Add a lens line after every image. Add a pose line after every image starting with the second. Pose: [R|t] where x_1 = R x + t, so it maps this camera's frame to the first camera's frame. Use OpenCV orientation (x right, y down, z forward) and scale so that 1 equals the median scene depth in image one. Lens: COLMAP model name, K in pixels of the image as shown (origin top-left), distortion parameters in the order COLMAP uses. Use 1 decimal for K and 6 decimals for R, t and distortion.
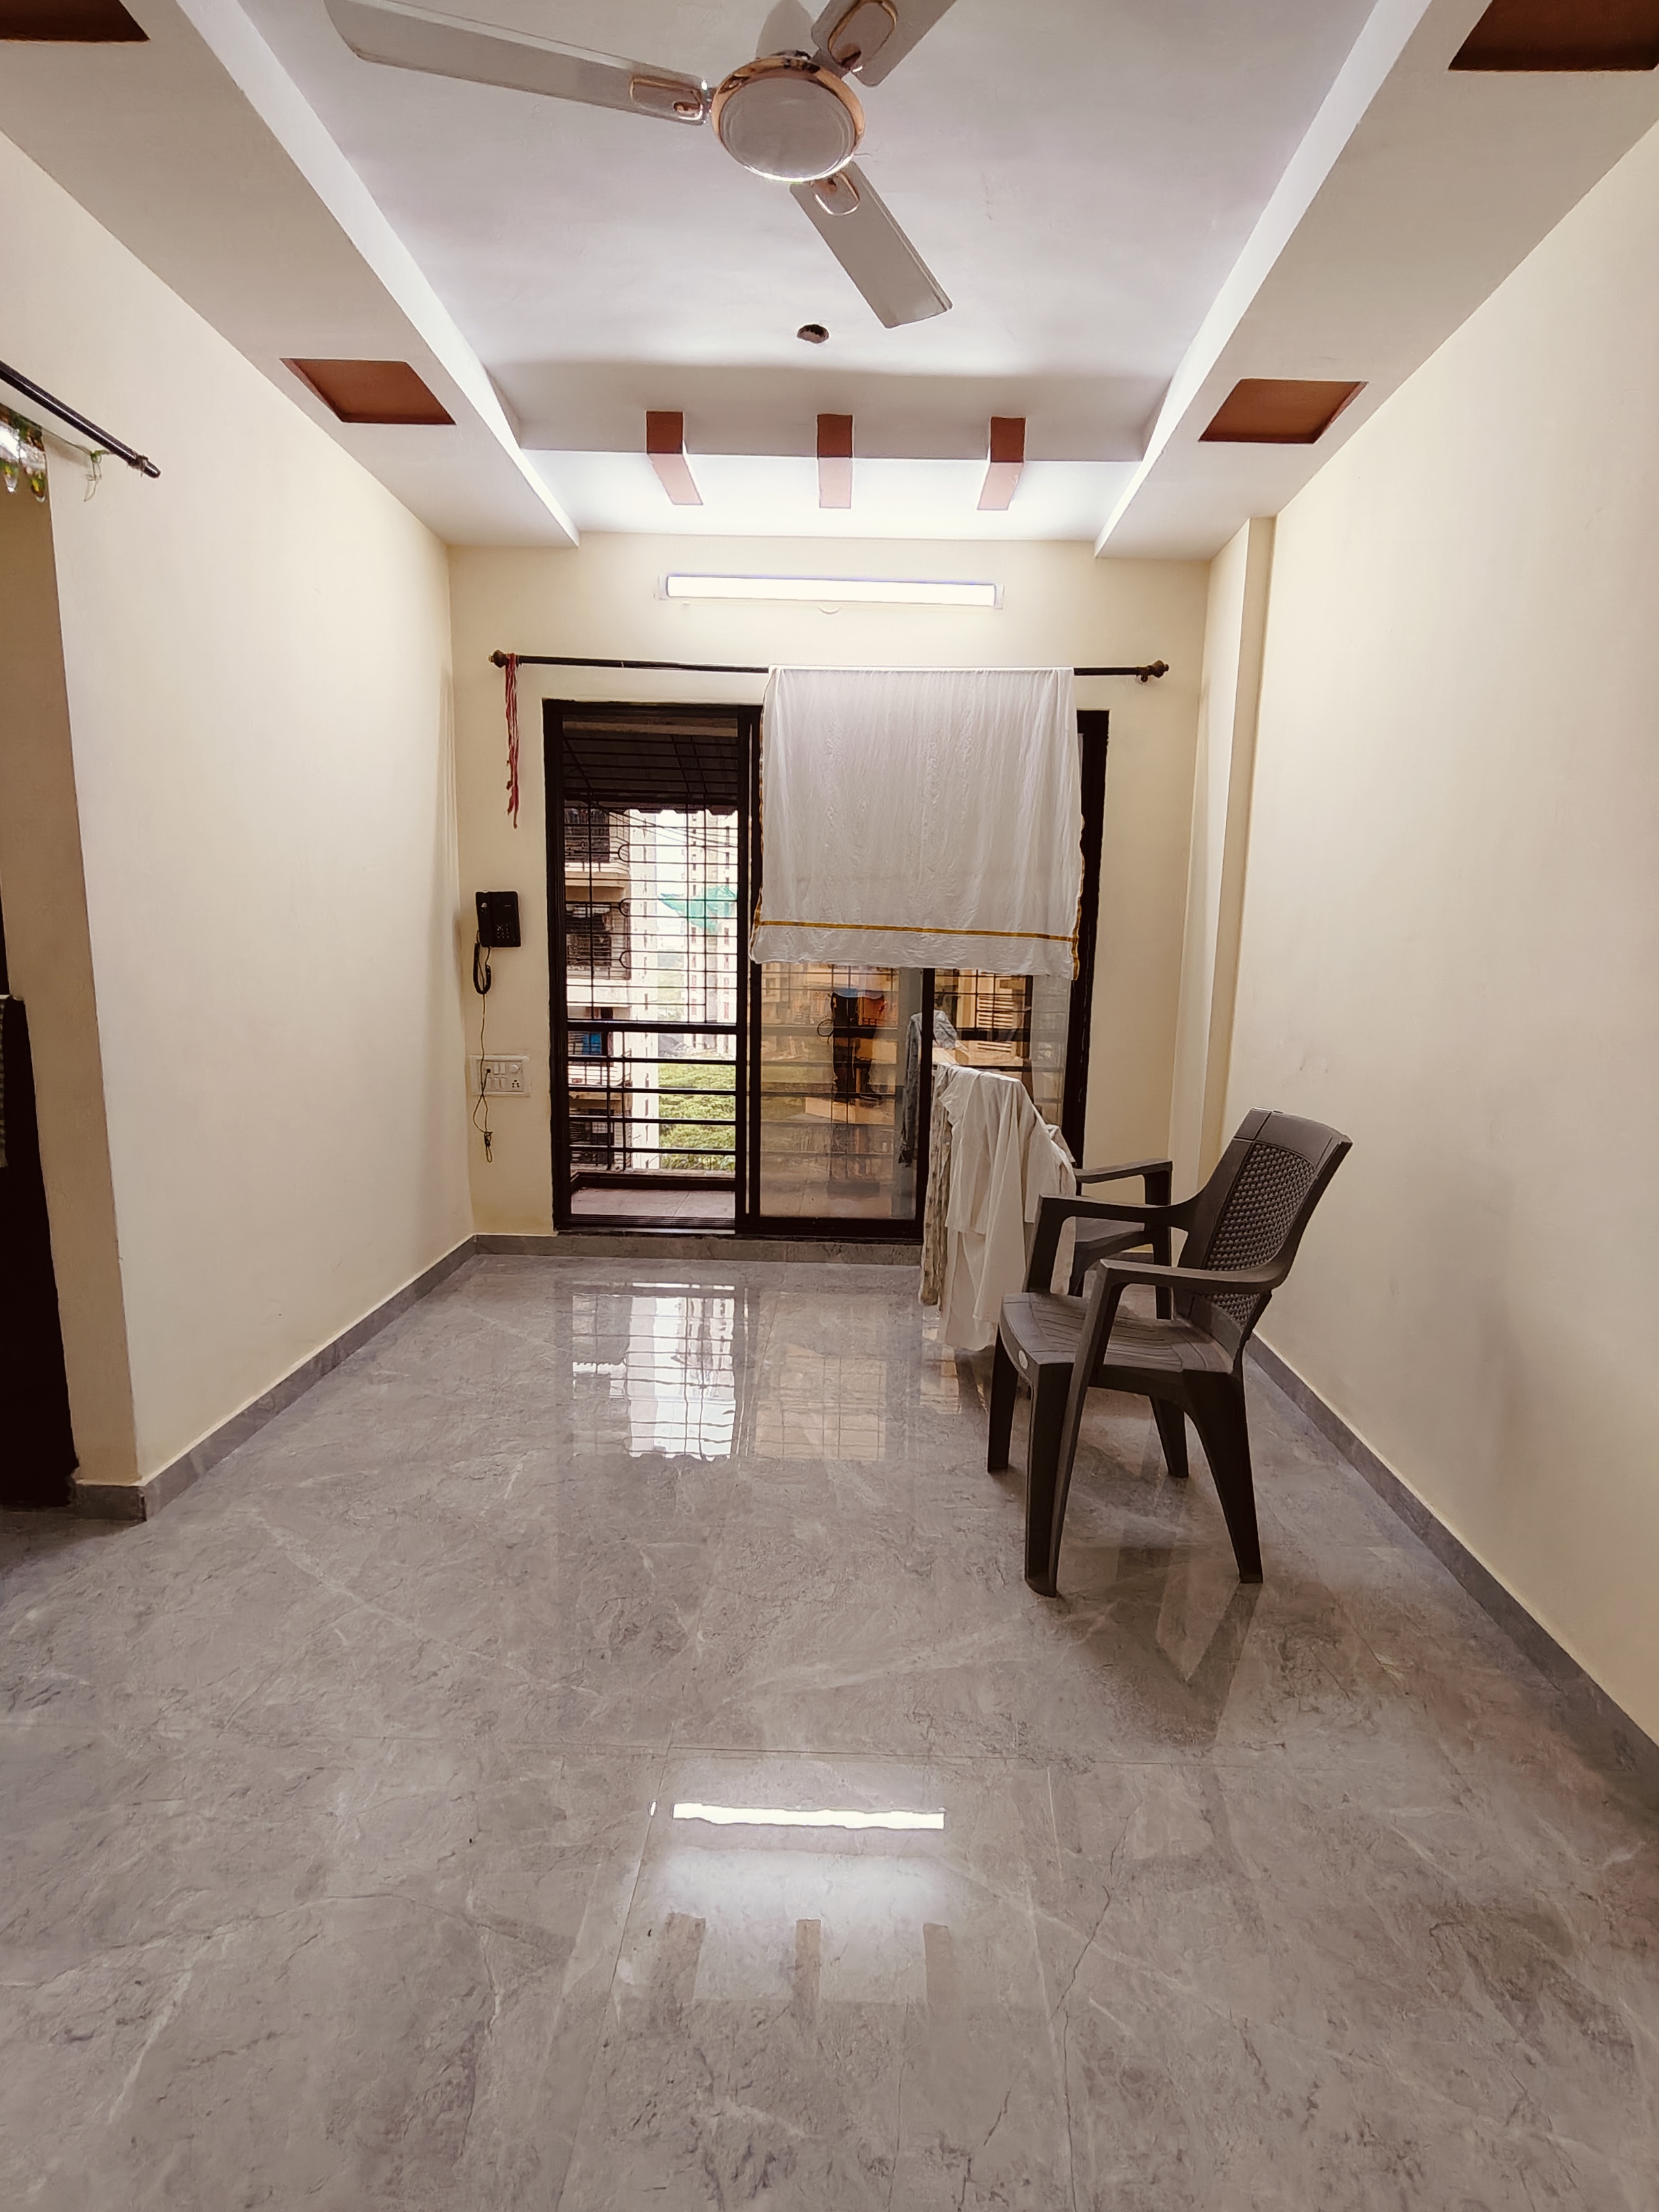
lens RADIAL K [[1048.7, 0, 835.2], [0, 1048.7, 1107.3], [0, 0, 1]] dist [-0.000404, 0.000033]
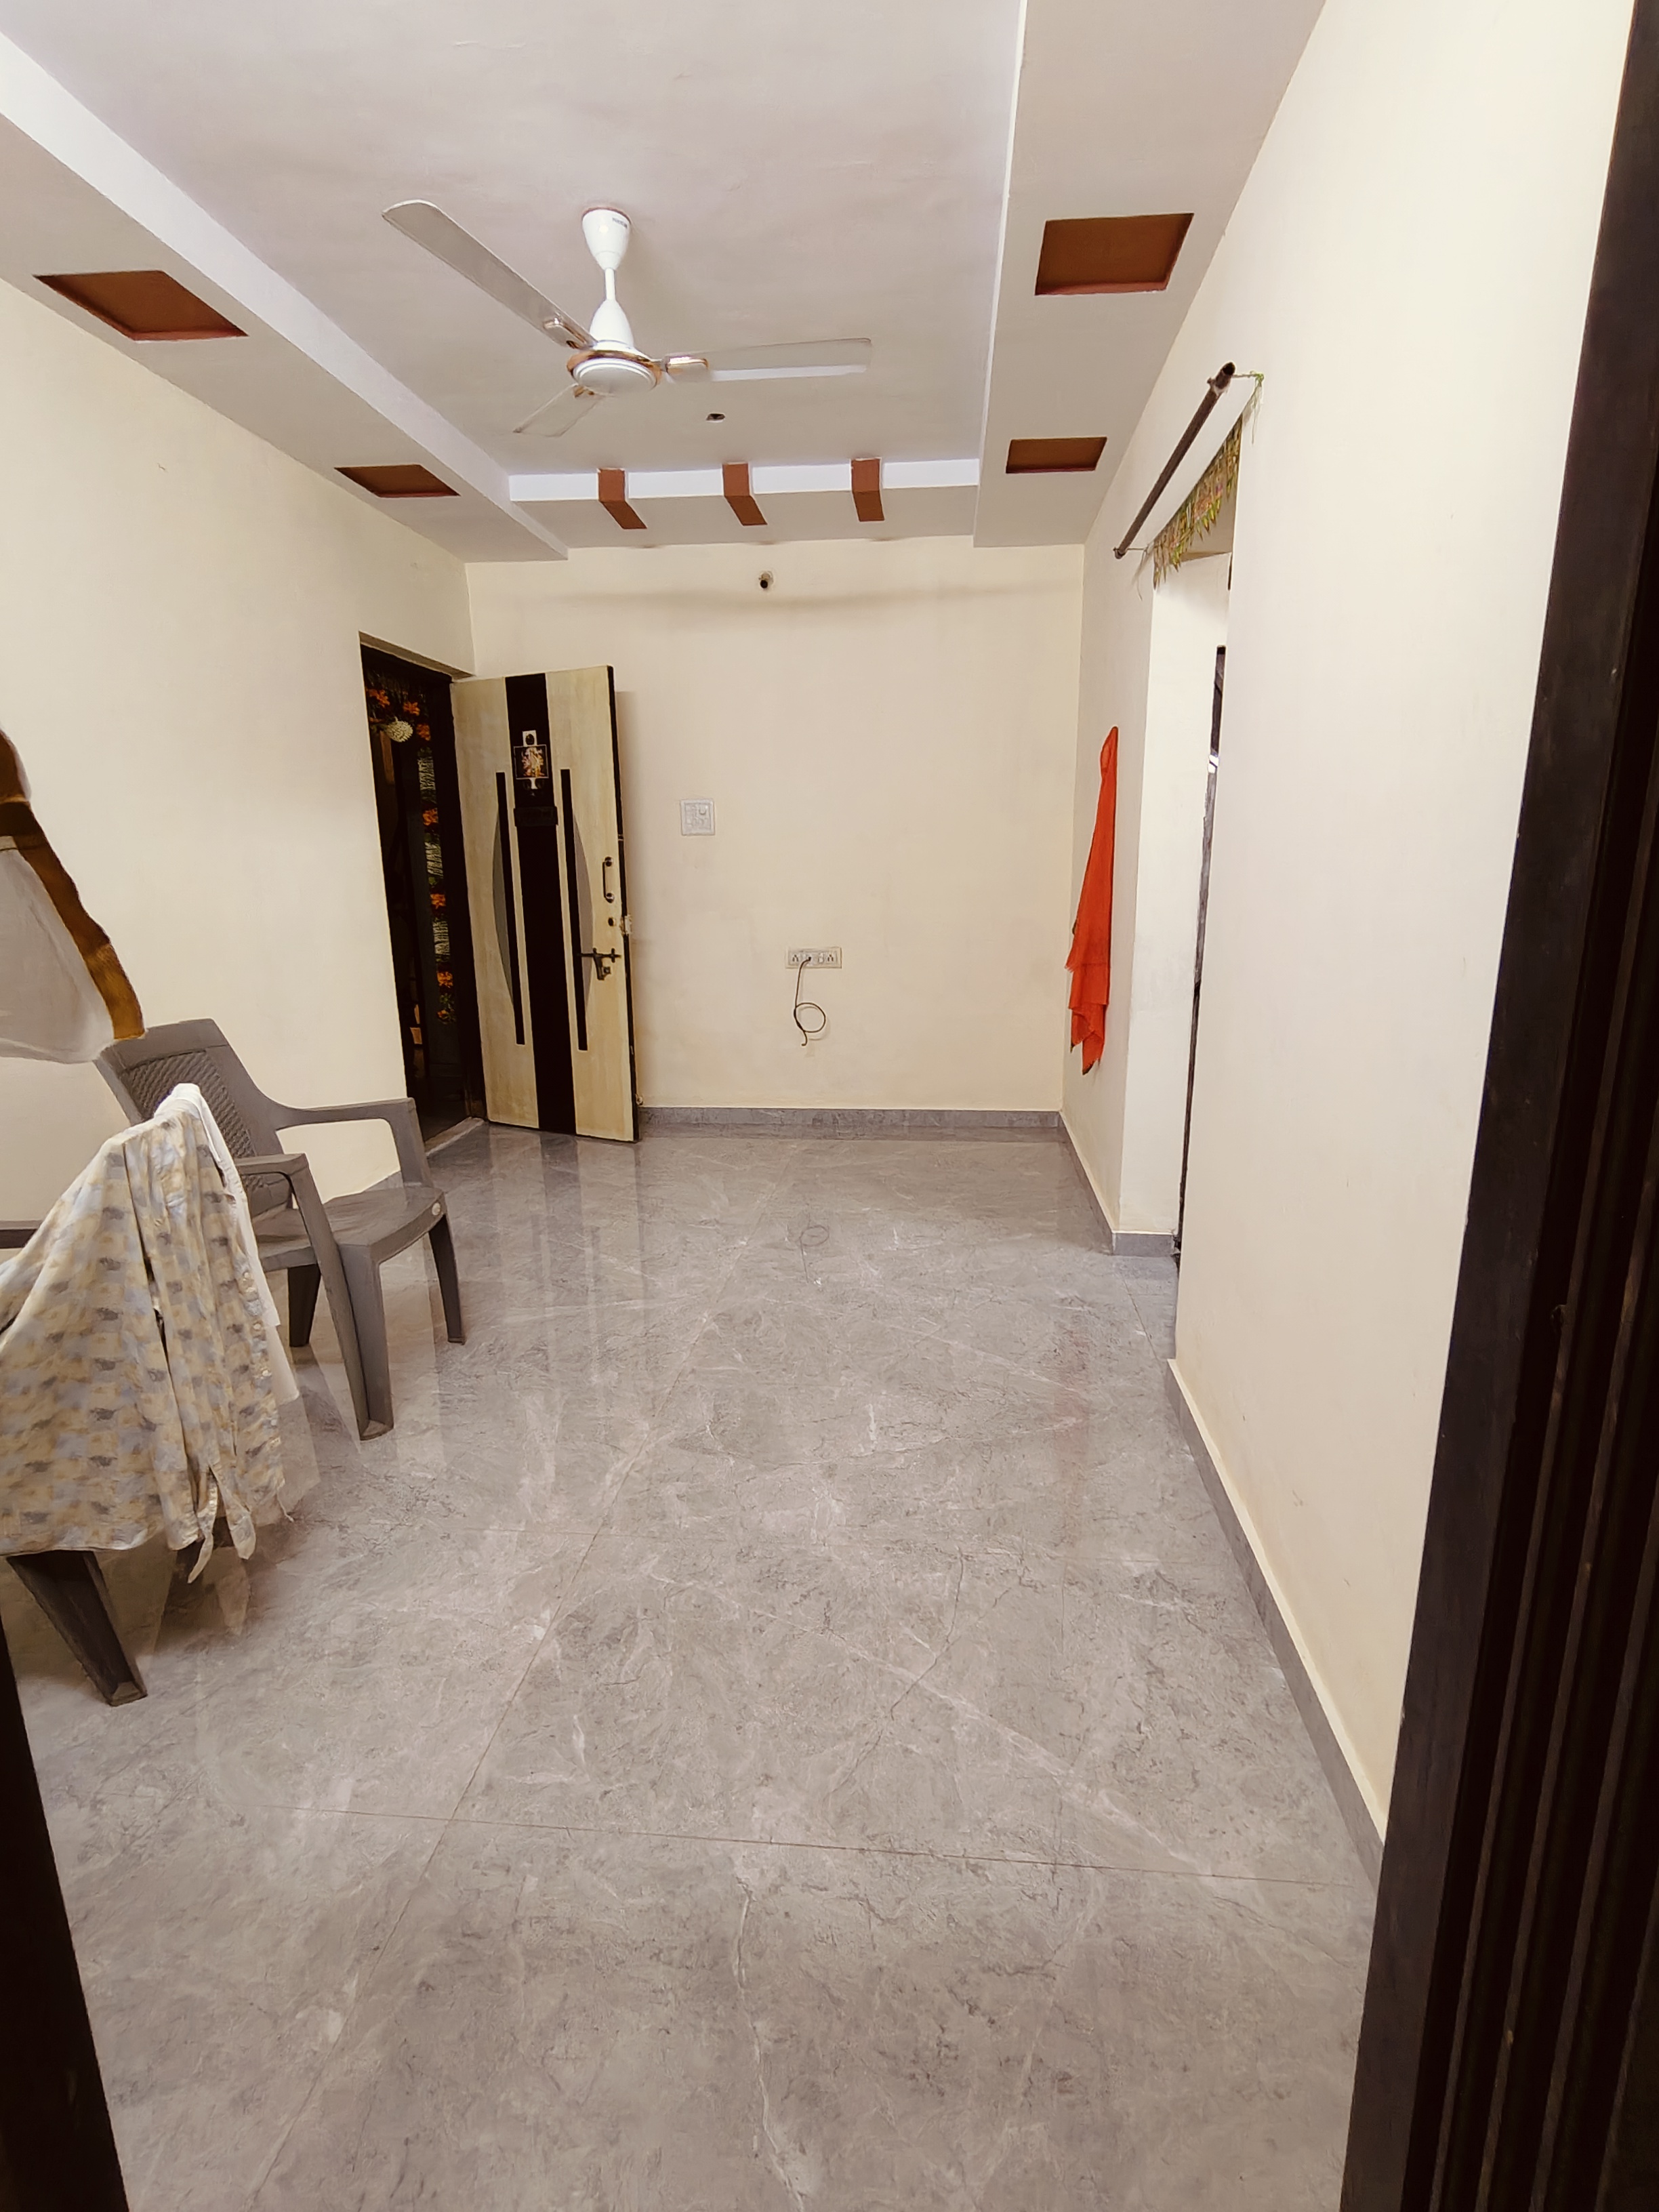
lens RADIAL K [[1048.7, 0, 835.7], [0, 1048.7, 1102.9], [0, 0, 1]] dist [-0.000404, 0.000033]
pose [[-0.997481, -0.027783, 0.065265, -0.360124], [-0.000562, 0.923166, 0.384400, -0.347687], [-0.070930, 0.383395, -0.920857, 1.984677]]
